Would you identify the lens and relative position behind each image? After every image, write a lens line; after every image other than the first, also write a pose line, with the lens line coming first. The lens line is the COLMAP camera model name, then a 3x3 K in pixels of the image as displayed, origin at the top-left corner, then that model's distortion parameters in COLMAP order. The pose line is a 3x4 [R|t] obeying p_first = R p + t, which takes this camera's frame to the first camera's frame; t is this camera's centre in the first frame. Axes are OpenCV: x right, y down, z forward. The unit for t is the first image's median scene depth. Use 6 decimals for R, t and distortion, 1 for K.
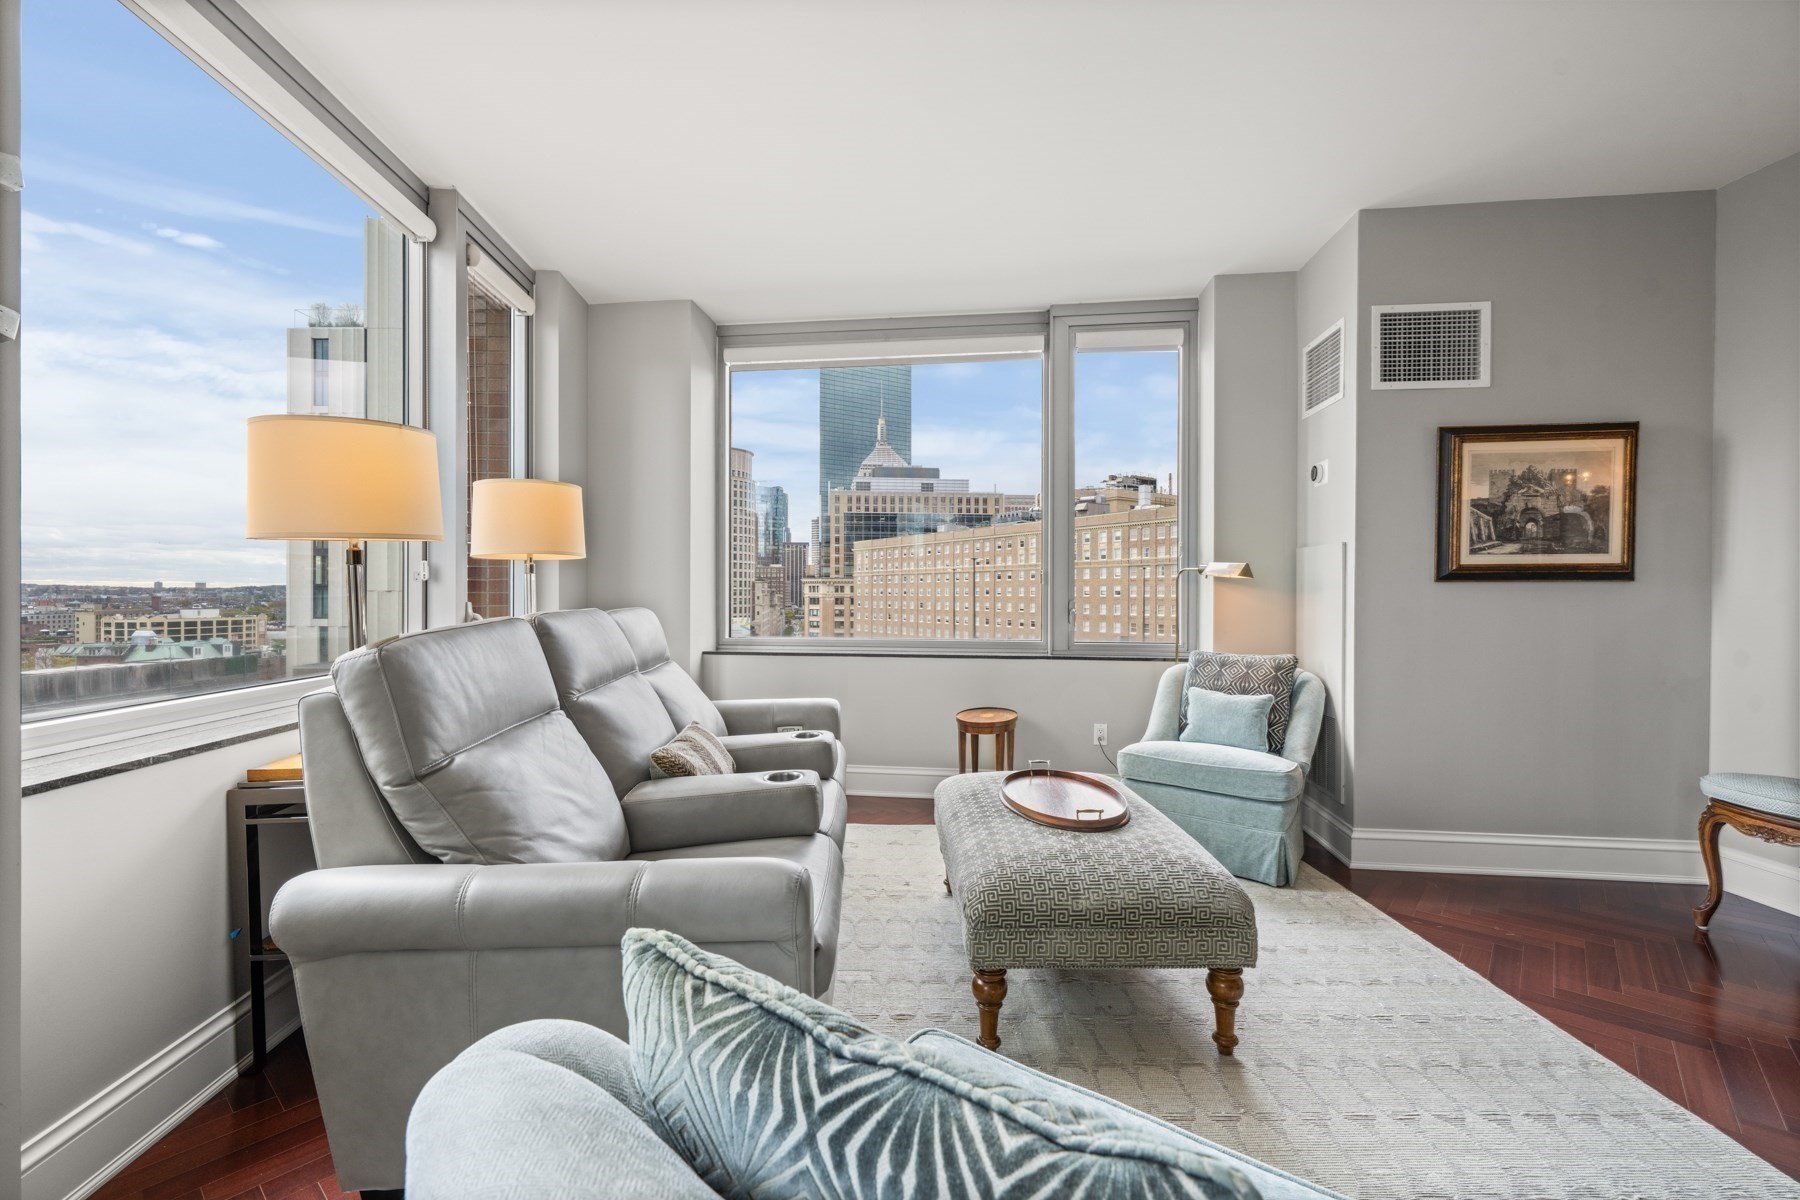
lens RADIAL K [[758.6, 0, 891.7], [0, 758.6, 600.8], [0, 0, 1]] dist [-0.006361, 0.001694]
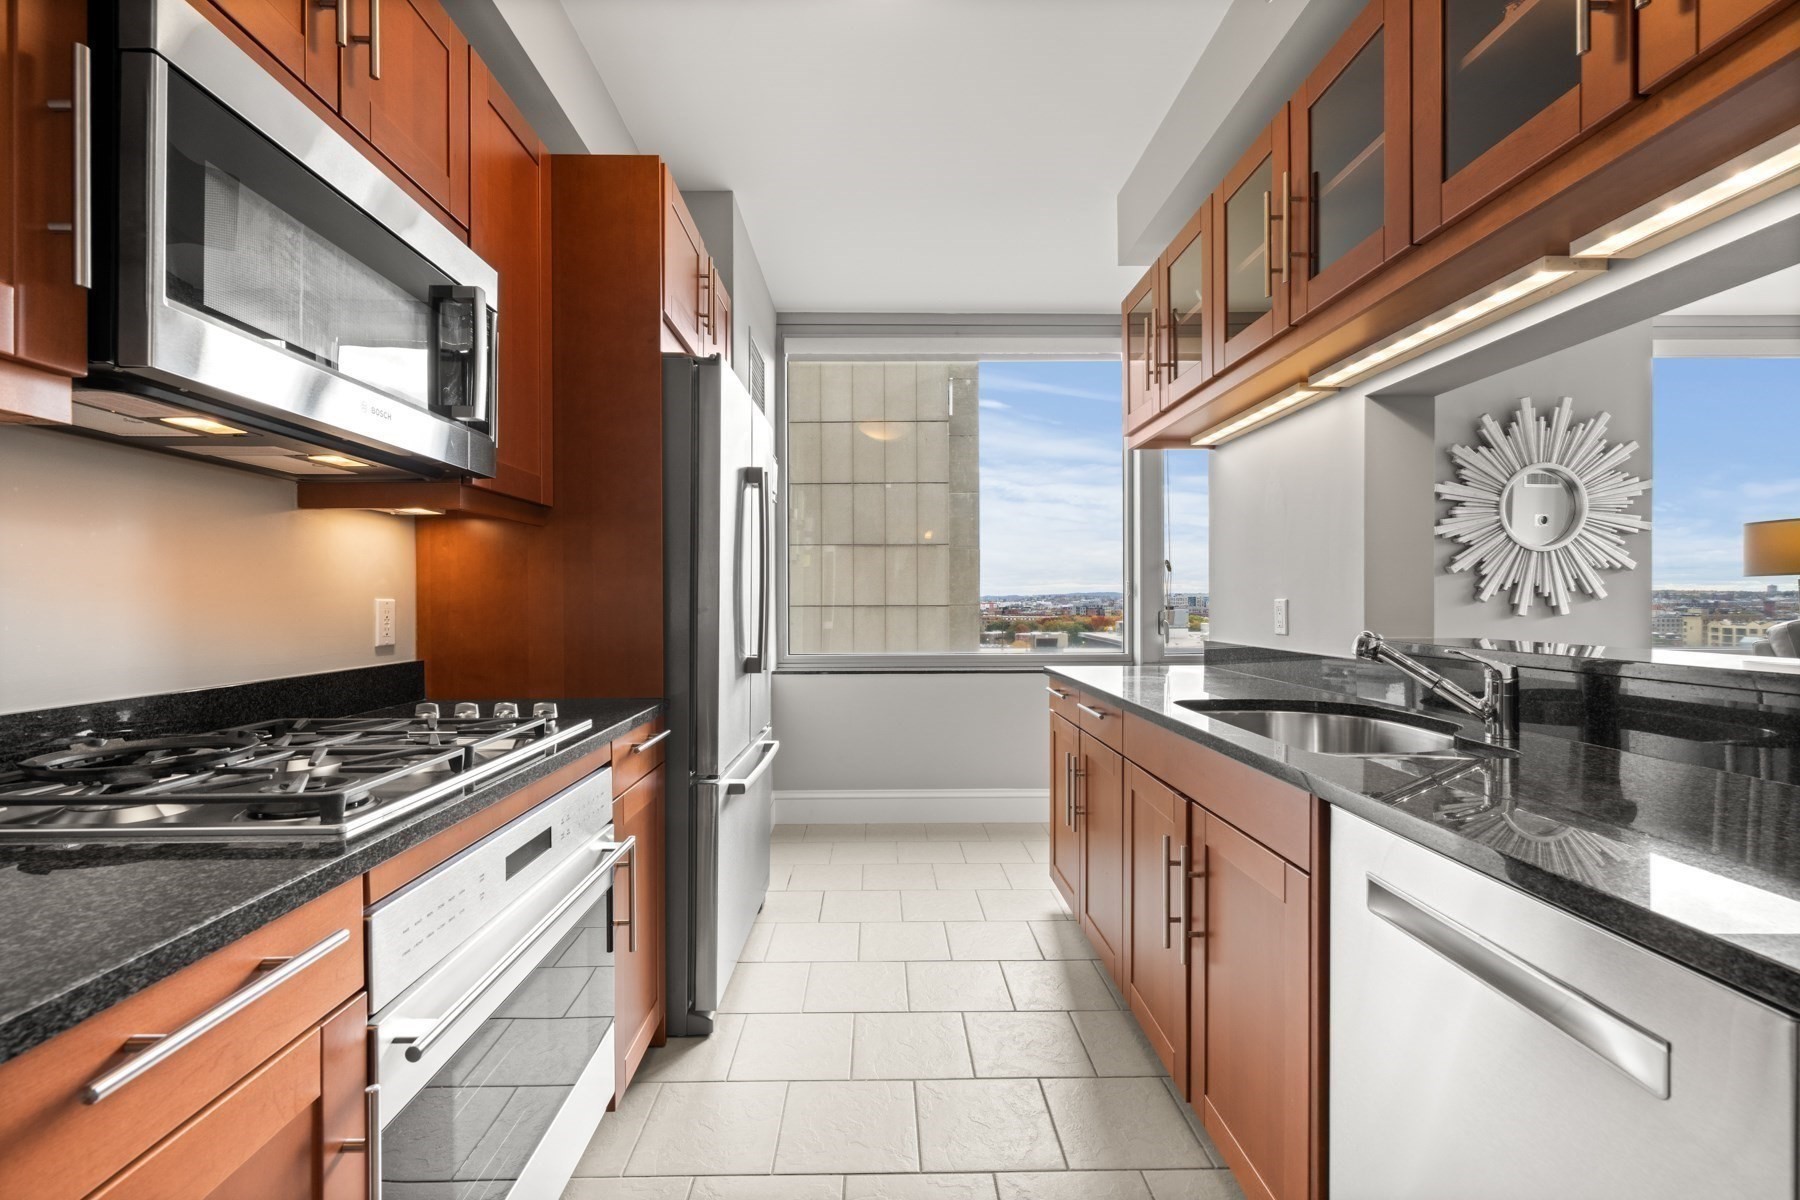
lens RADIAL K [[758.6, 0, 899.3], [0, 758.6, 602.9], [0, 0, 1]] dist [-0.006361, 0.001694]
pose [[-0.058136, 0.002724, -0.998305, 0.797488], [-0.006189, 0.999976, 0.003089, 0.003121], [0.998290, 0.006358, -0.058117, -0.718546]]
